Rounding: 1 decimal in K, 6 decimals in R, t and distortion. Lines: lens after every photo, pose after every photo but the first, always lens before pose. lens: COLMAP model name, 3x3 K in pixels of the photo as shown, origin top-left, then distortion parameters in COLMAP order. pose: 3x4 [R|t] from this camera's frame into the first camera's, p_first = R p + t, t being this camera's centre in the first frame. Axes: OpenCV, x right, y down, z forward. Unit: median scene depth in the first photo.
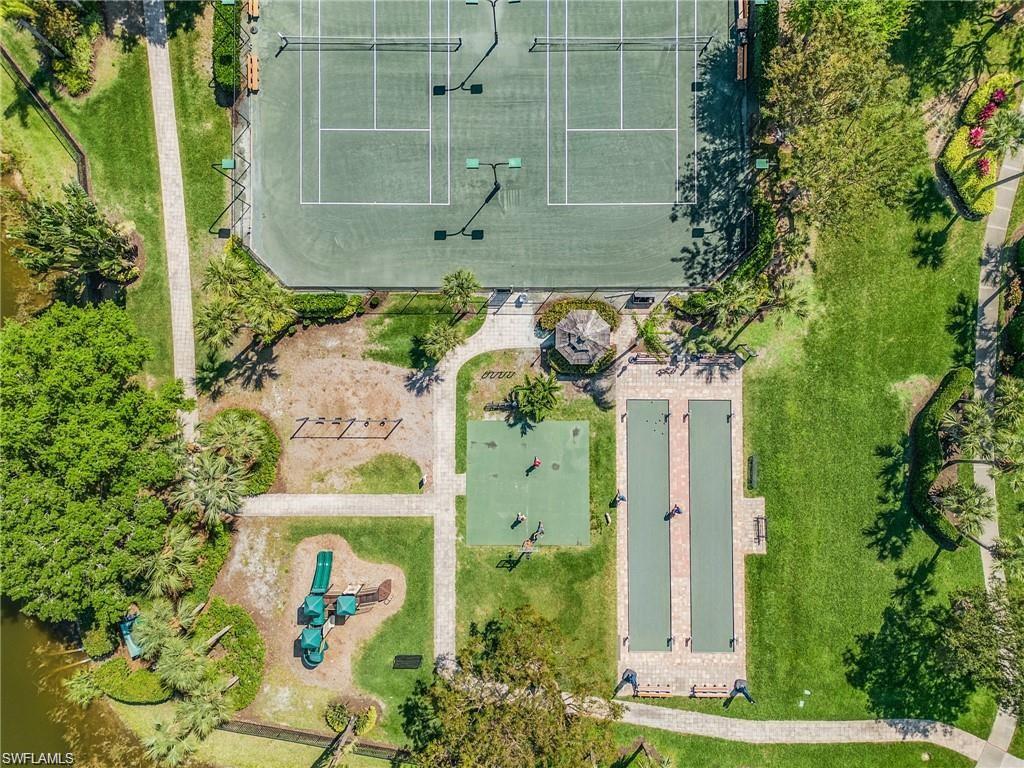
lens RADIAL K [[725.6, 0, 512.0], [0, 725.6, 384.0], [0, 0, 1]] dist [0.077597, -0.070211]
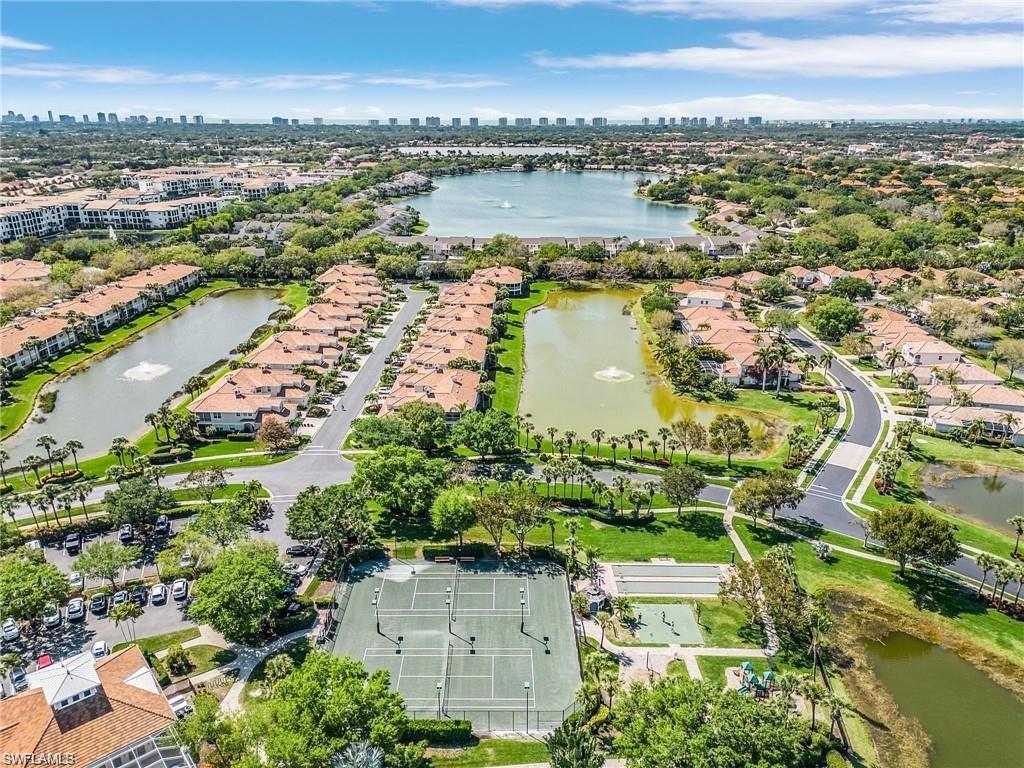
lens RADIAL K [[725.6, 0, 512.0], [0, 725.6, 384.0], [0, 0, 1]] dist [0.077597, -0.070211]
pose [[-0.013378, -0.347070, 0.937744, -1.670877], [0.999241, 0.029665, 0.025235, -0.369204], [-0.036576, 0.937370, 0.346410, -0.333223]]
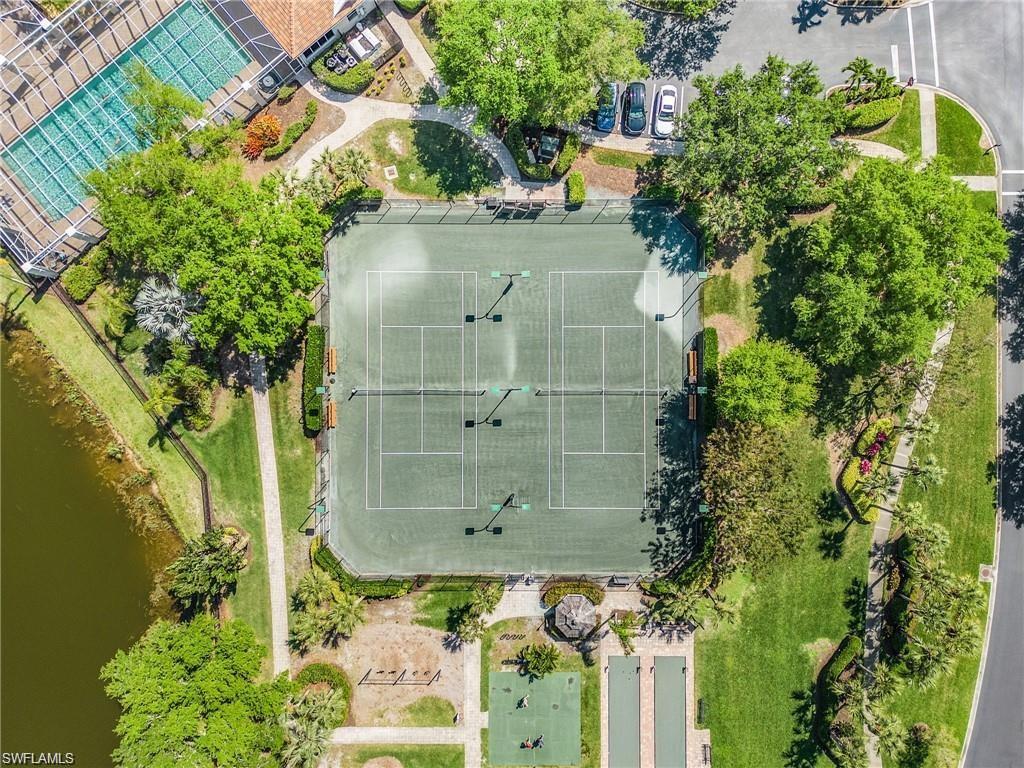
lens RADIAL K [[725.6, 0, 512.0], [0, 725.6, 384.0], [0, 0, 1]] dist [0.077597, -0.070211]
pose [[0.999997, 0.000832, 0.002404, -0.023495], [-0.000895, 0.999656, 0.026205, -0.512533], [-0.002381, -0.026207, 0.999654, -0.337516]]
